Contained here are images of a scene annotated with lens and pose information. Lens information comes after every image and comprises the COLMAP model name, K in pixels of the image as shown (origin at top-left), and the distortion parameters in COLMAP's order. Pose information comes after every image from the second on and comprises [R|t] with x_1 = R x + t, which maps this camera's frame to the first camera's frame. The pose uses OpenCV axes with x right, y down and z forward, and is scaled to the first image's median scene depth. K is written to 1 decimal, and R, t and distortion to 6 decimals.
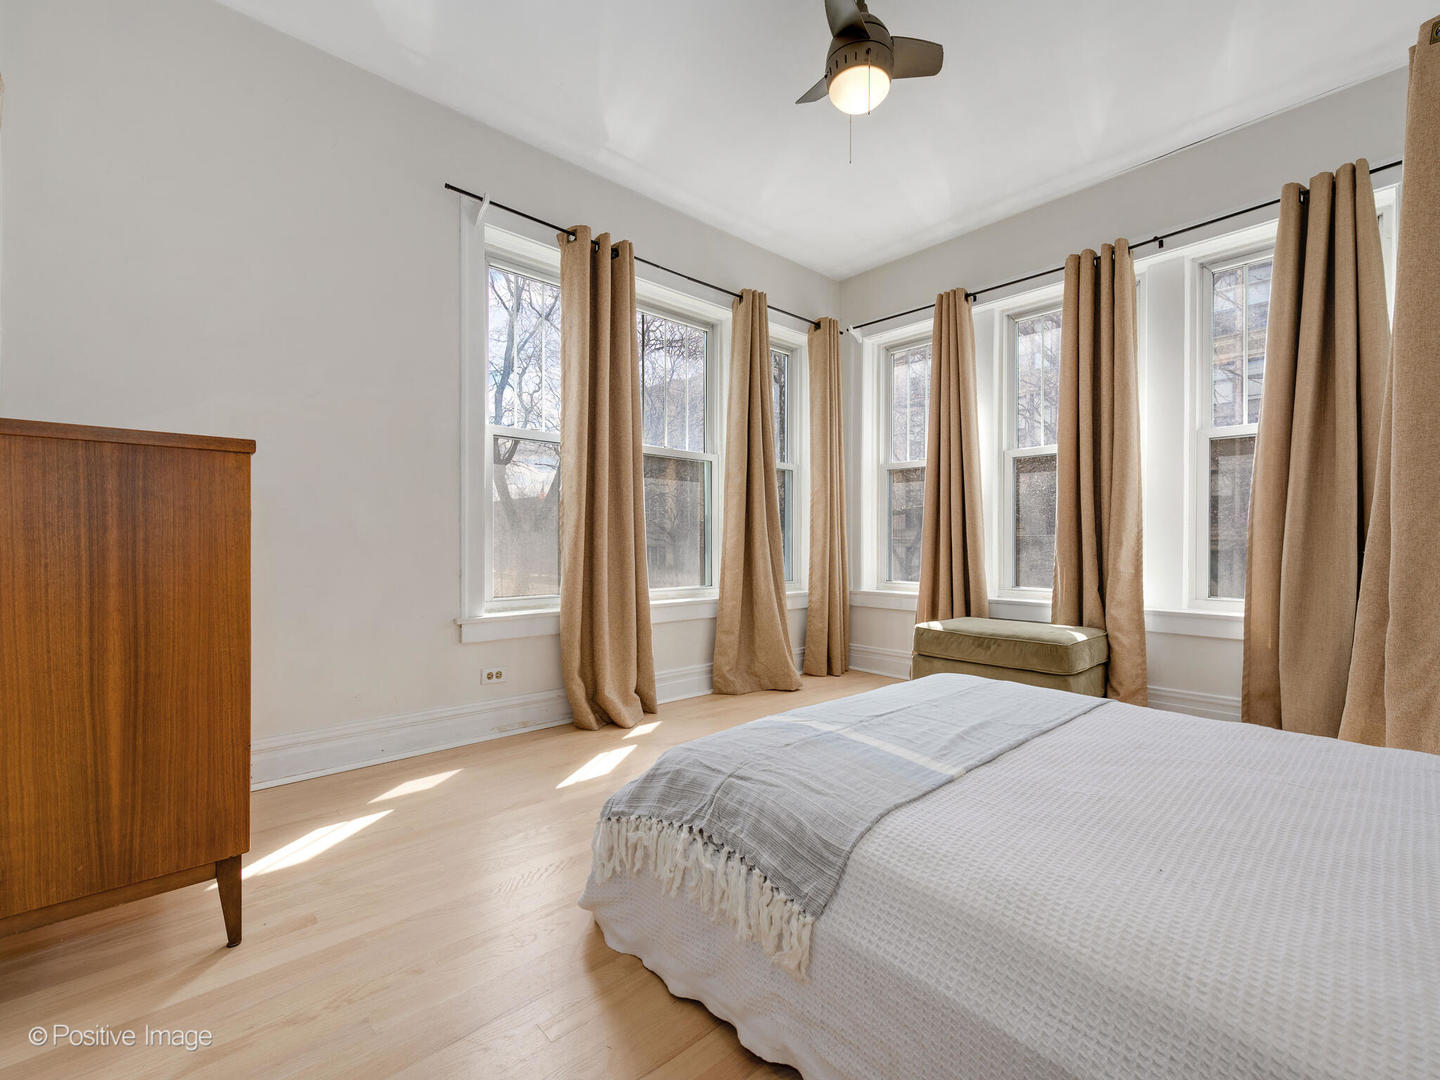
lens RADIAL K [[631.4, 0, 720.0], [0, 631.4, 540.0], [0, 0, 1]] dist [-0.001261, 0.000029]
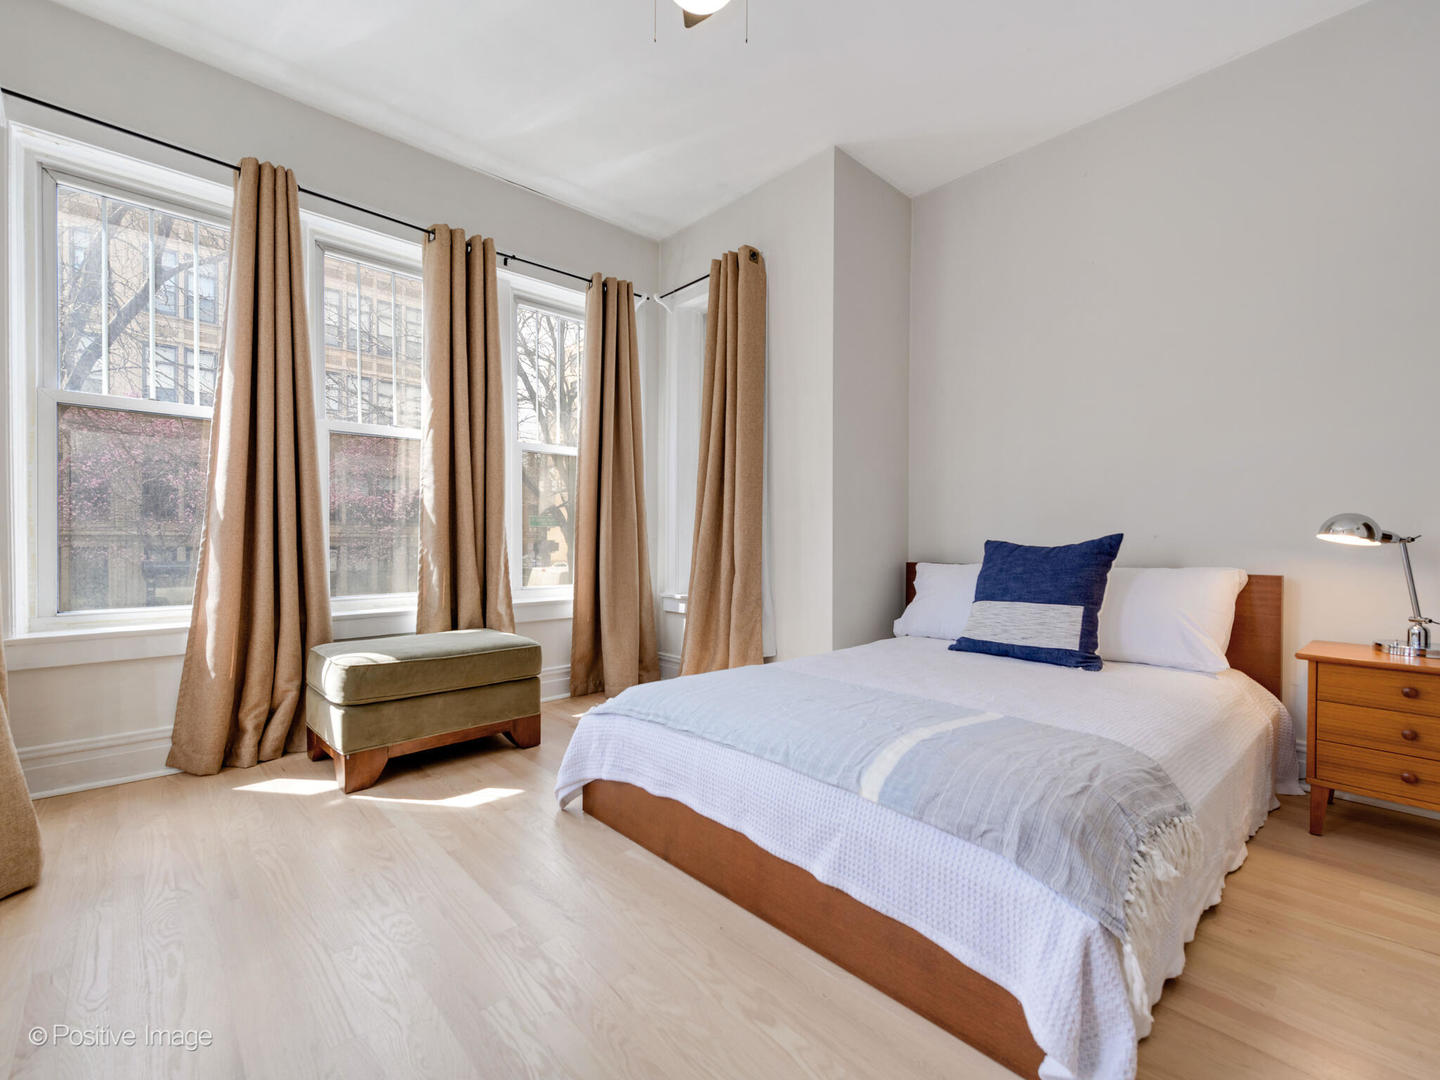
lens RADIAL K [[631.4, 0, 720.0], [0, 631.4, 540.0], [0, 0, 1]] dist [-0.001261, 0.000029]
pose [[-0.012011, 0.000024, 0.999928, -0.375739], [-0.004290, 0.999991, -0.000076, 0.003013], [-0.999919, -0.004291, -0.012011, 0.638180]]
